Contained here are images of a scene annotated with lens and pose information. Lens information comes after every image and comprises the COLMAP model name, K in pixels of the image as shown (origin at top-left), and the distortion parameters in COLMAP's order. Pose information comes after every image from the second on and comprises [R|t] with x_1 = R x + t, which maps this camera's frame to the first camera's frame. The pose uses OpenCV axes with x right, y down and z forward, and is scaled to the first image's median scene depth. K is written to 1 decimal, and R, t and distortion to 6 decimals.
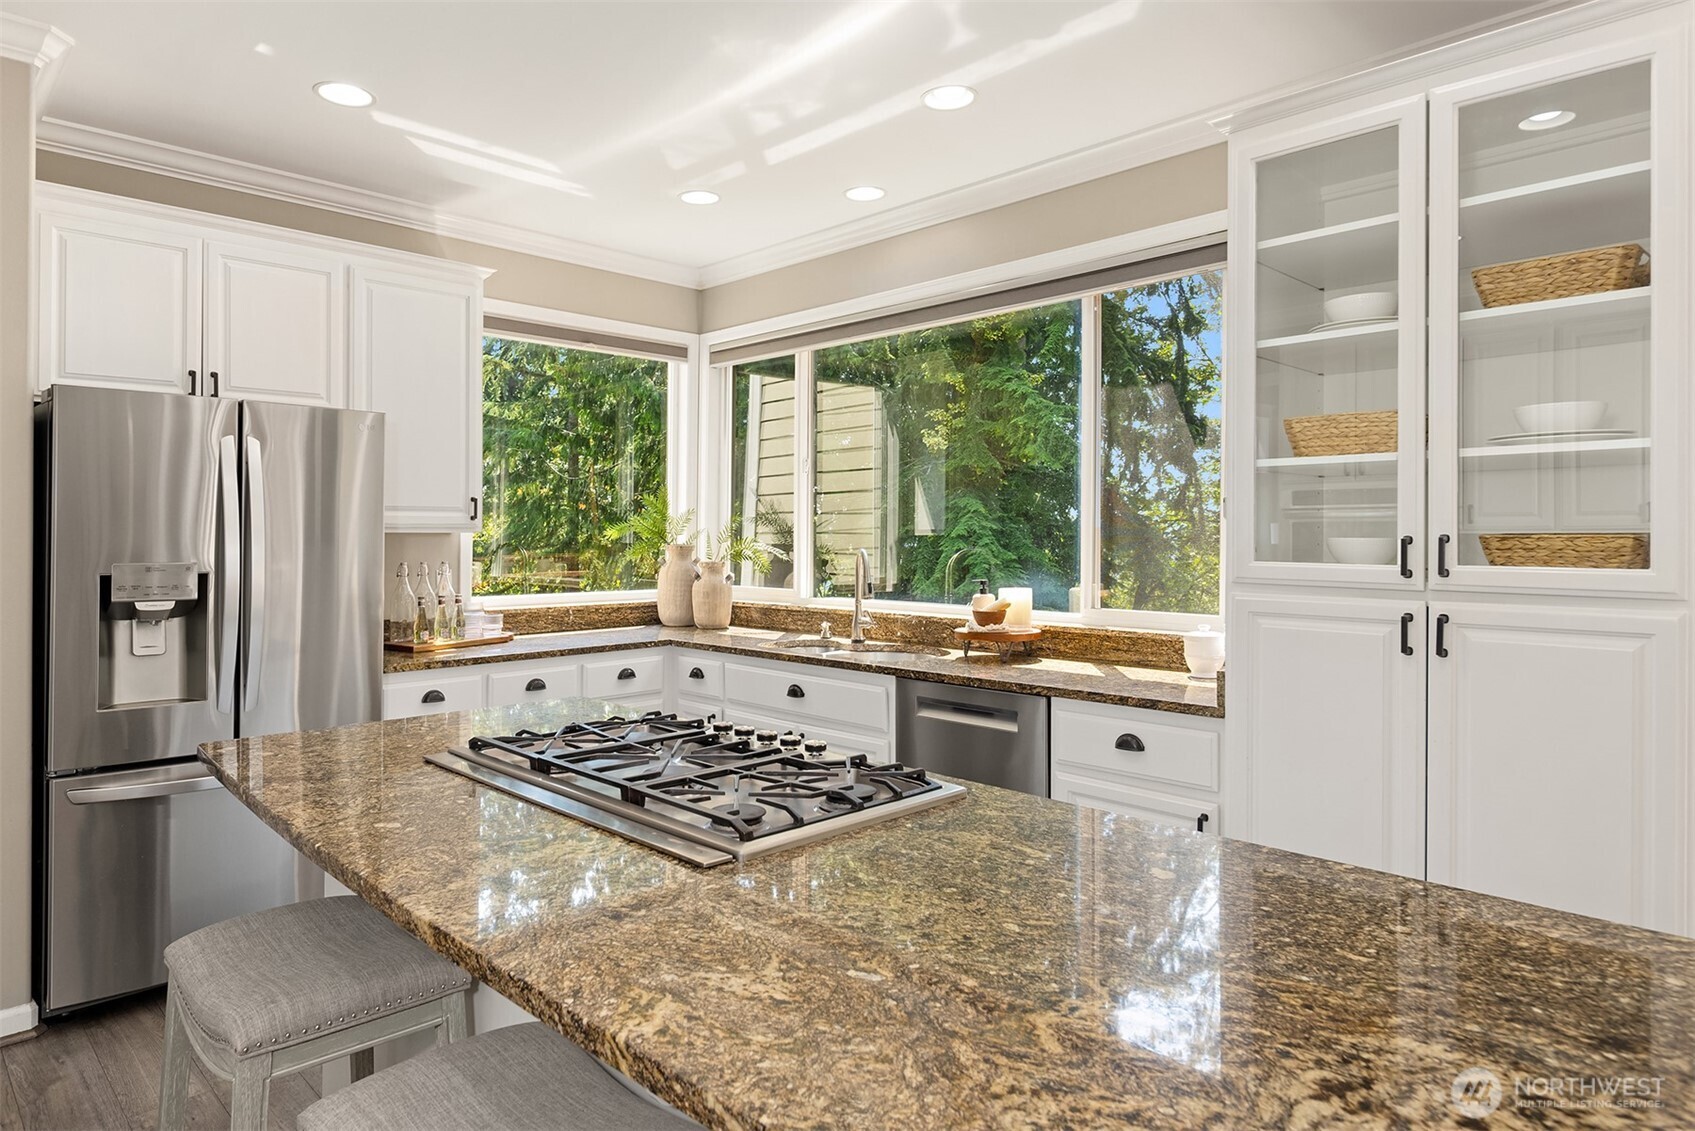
lens RADIAL K [[1053.0, 0, 849.1], [0, 1053.0, 540.6], [0, 0, 1]] dist [-0.004601, -0.002058]
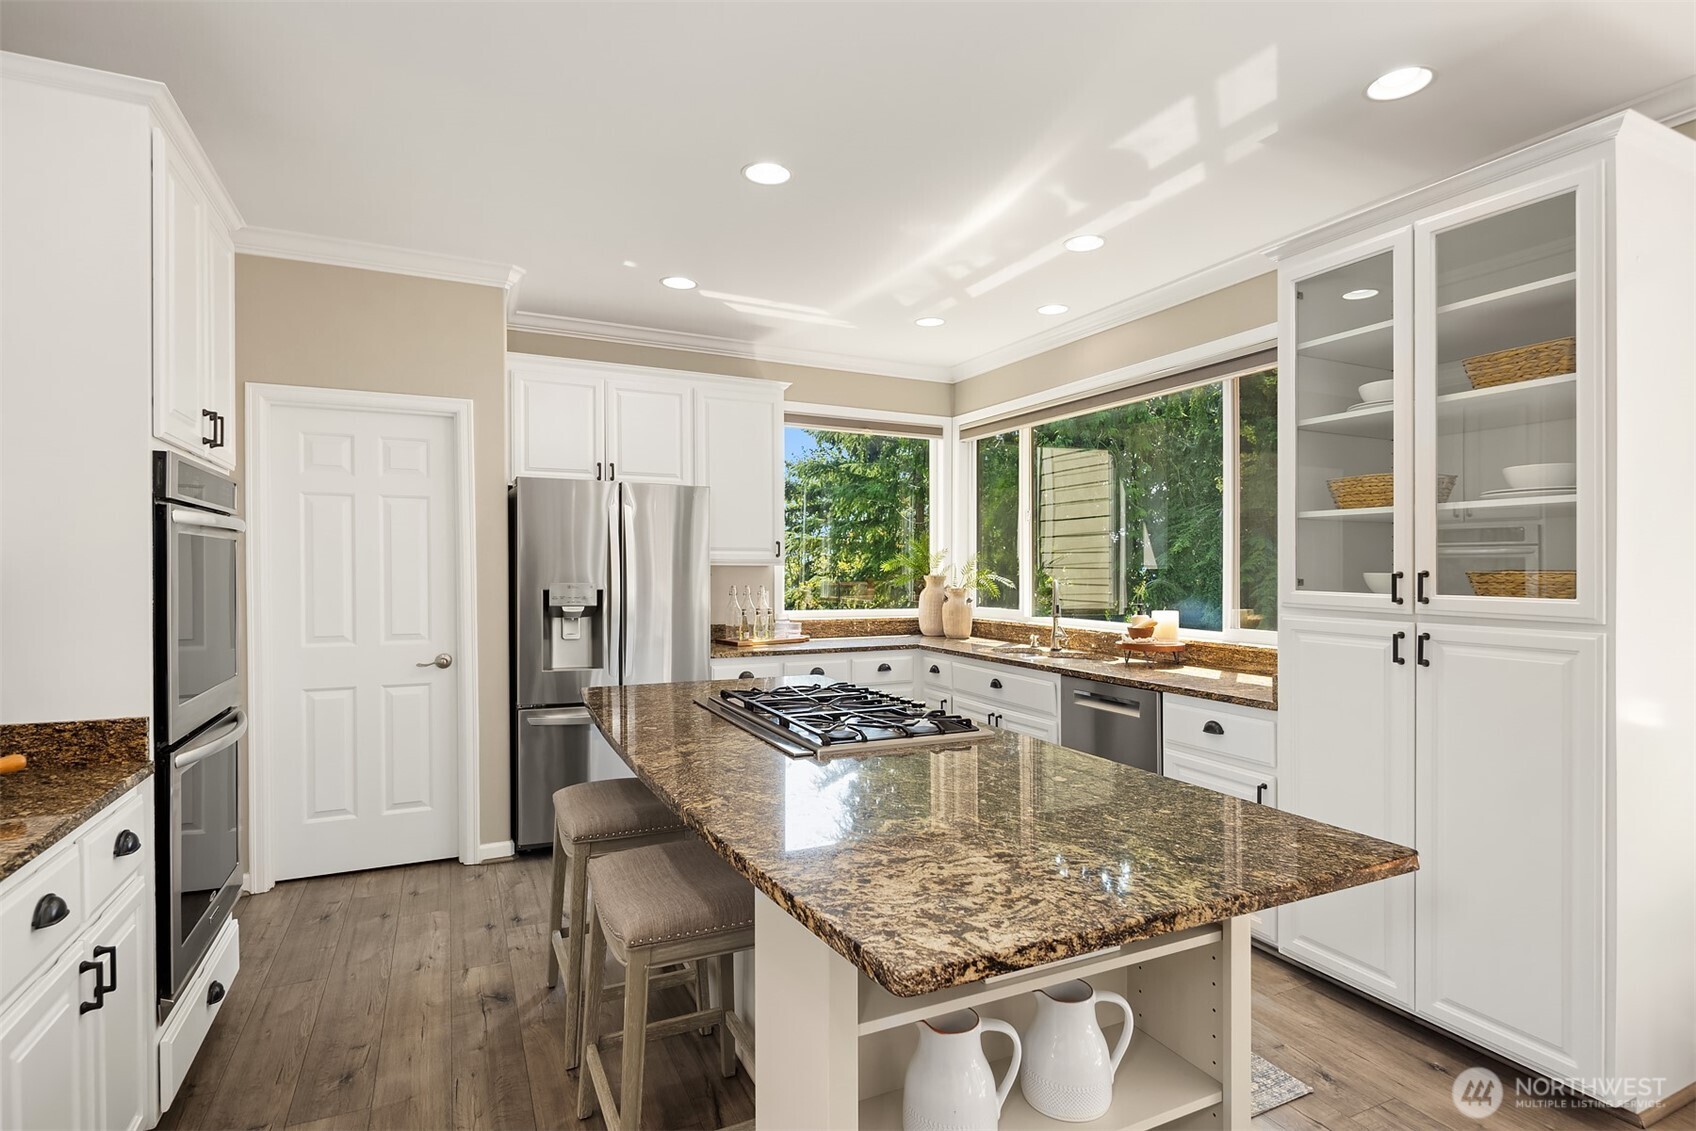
lens RADIAL K [[846.7, 0, 879.9], [0, 846.7, 587.7], [0, 0, 1]] dist [0.000670, -0.000215]
pose [[0.960684, 0.012012, -0.277386, 0.126916], [-0.007243, 0.999808, 0.018208, 0.000760], [0.277551, -0.015483, 0.960586, -0.103203]]
